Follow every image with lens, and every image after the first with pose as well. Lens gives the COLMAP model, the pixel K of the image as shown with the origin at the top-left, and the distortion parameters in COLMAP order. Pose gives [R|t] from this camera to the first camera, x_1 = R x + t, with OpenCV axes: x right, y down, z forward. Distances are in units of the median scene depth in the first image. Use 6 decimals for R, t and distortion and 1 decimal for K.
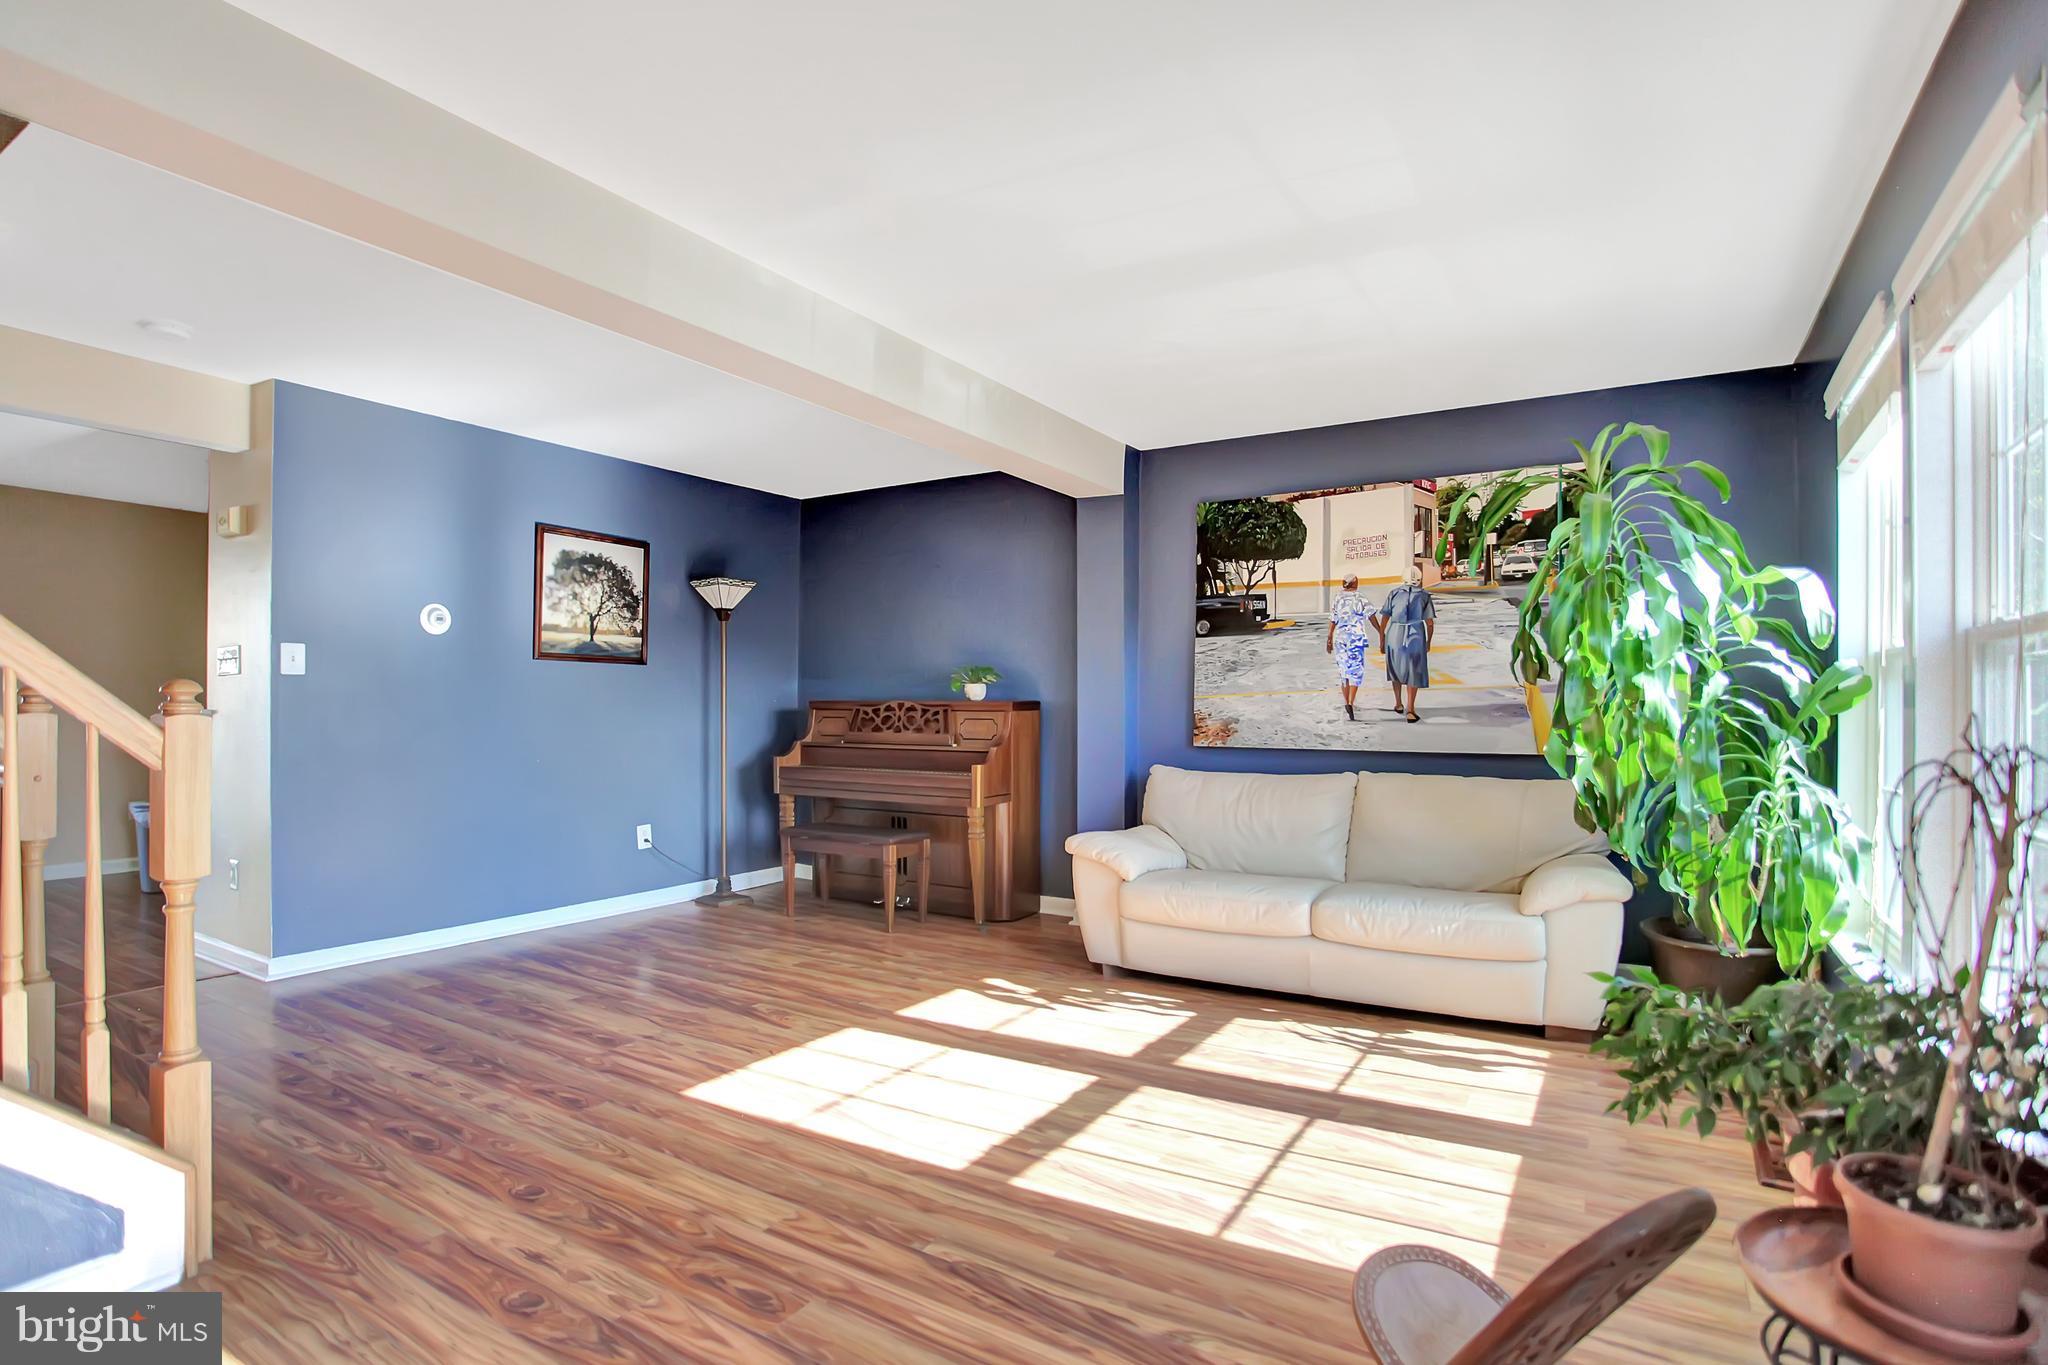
lens RADIAL K [[1002.5, 0, 1022.7], [0, 1002.5, 699.3], [0, 0, 1]] dist [-0.014339, -0.000763]
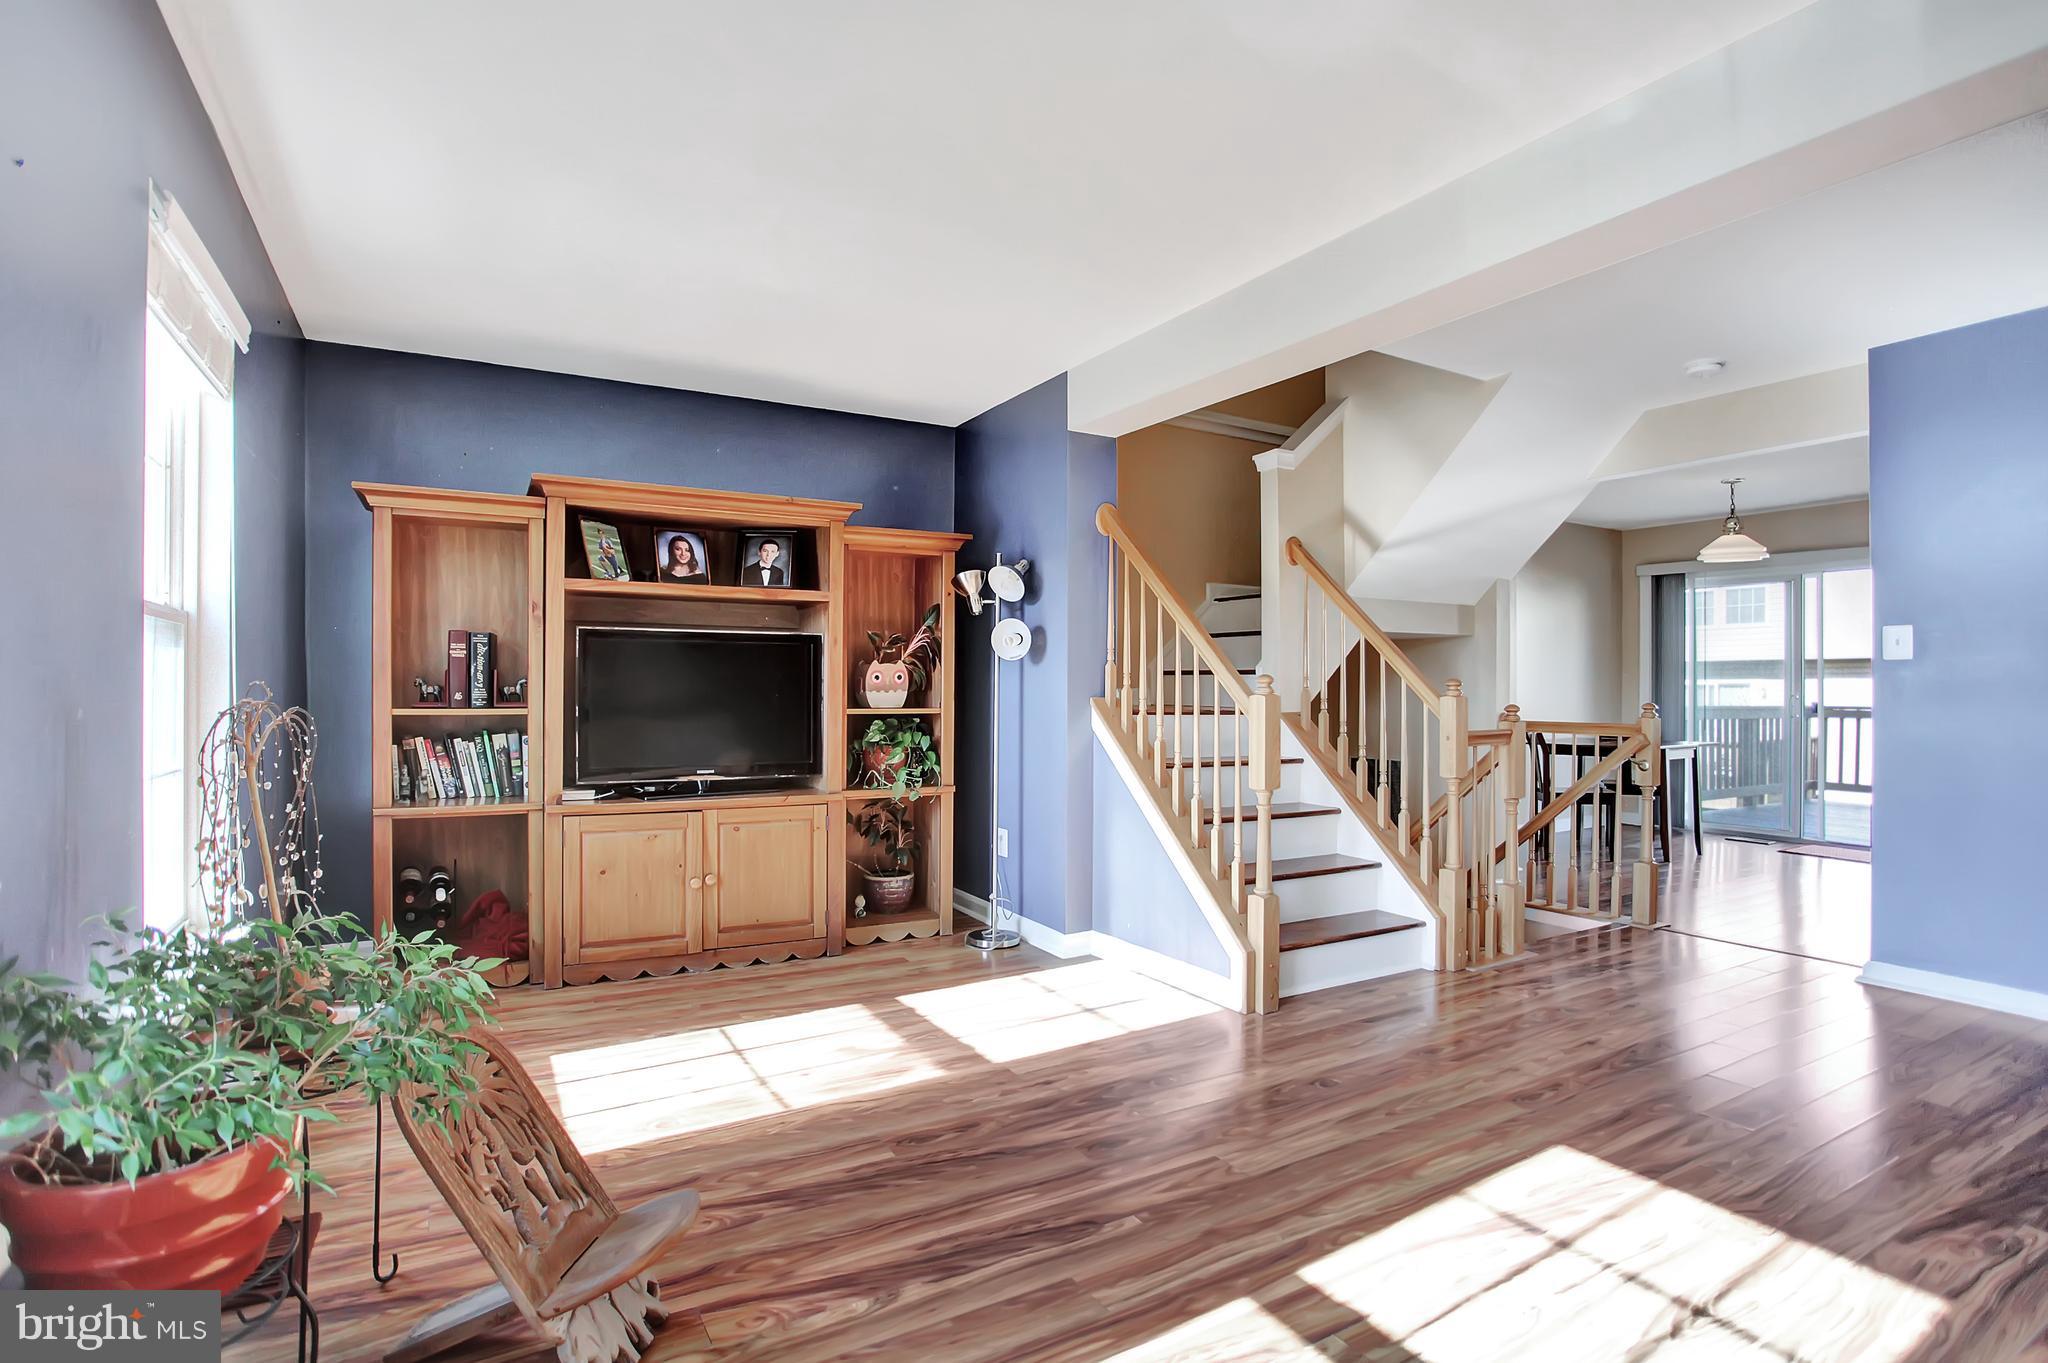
lens RADIAL K [[1002.5, 0, 1030.4], [0, 1002.5, 689.4], [0, 0, 1]] dist [-0.014339, -0.000763]
pose [[-0.467438, -0.011021, -0.883957, 0.748083], [0.002833, 0.999898, -0.013964, 0.021629], [0.884022, -0.009032, -0.467359, 1.206393]]
